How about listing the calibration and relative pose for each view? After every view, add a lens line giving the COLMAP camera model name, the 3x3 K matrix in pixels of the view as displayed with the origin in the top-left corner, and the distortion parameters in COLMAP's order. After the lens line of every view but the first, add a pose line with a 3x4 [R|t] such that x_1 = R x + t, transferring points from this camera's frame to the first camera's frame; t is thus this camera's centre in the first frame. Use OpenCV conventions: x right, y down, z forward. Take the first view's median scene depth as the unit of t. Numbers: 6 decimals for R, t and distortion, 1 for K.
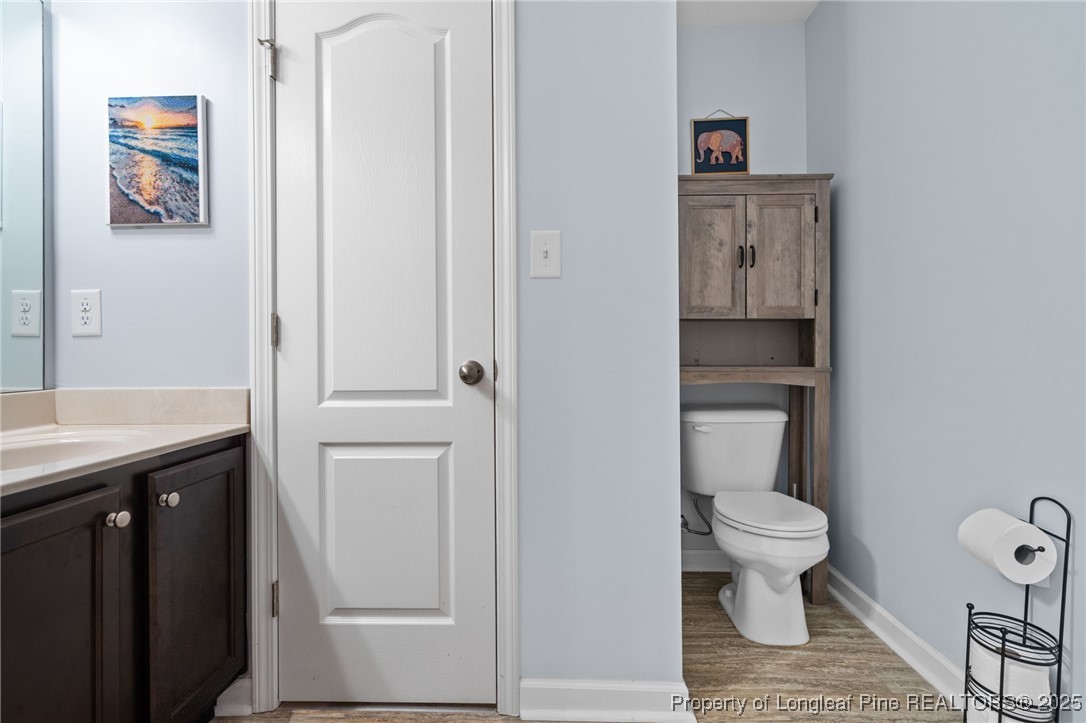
lens RADIAL K [[503.6, 0, 543.4], [0, 503.6, 351.7], [0, 0, 1]] dist [-0.003385, -0.001207]
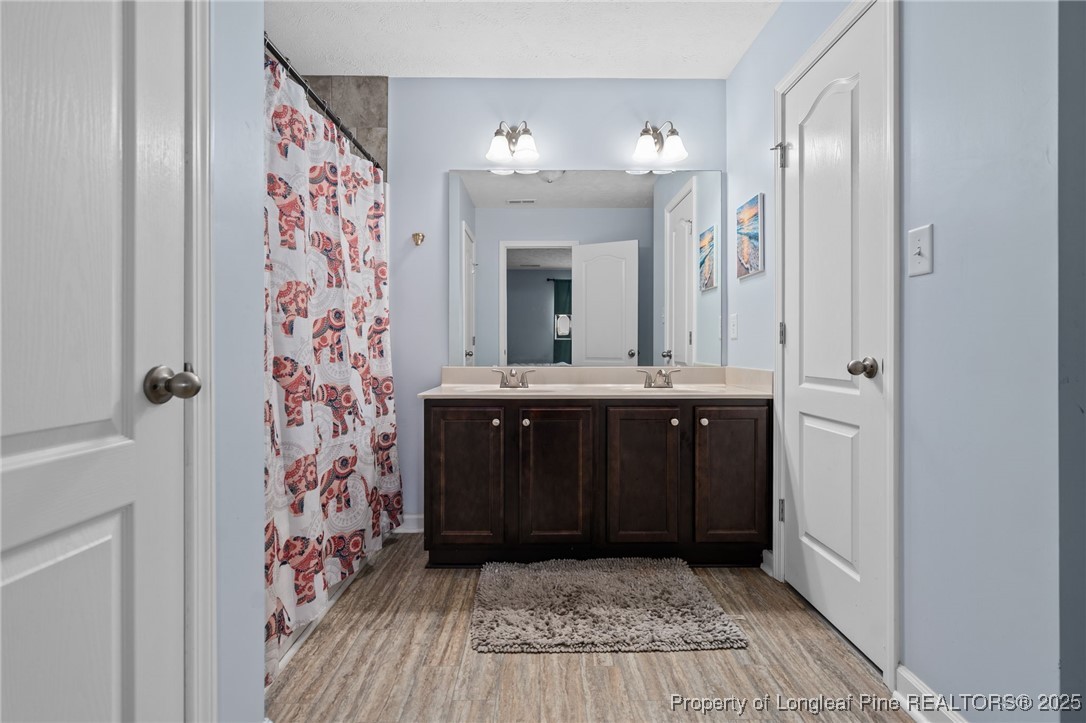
lens RADIAL K [[503.6, 0, 543.1], [0, 503.6, 356.1], [0, 0, 1]] dist [-0.003385, -0.001207]
pose [[0.036922, 0.022148, -0.999073, 0.954832], [-0.002567, 0.999753, 0.022069, -0.006753], [0.999315, 0.001750, 0.036970, 0.220823]]
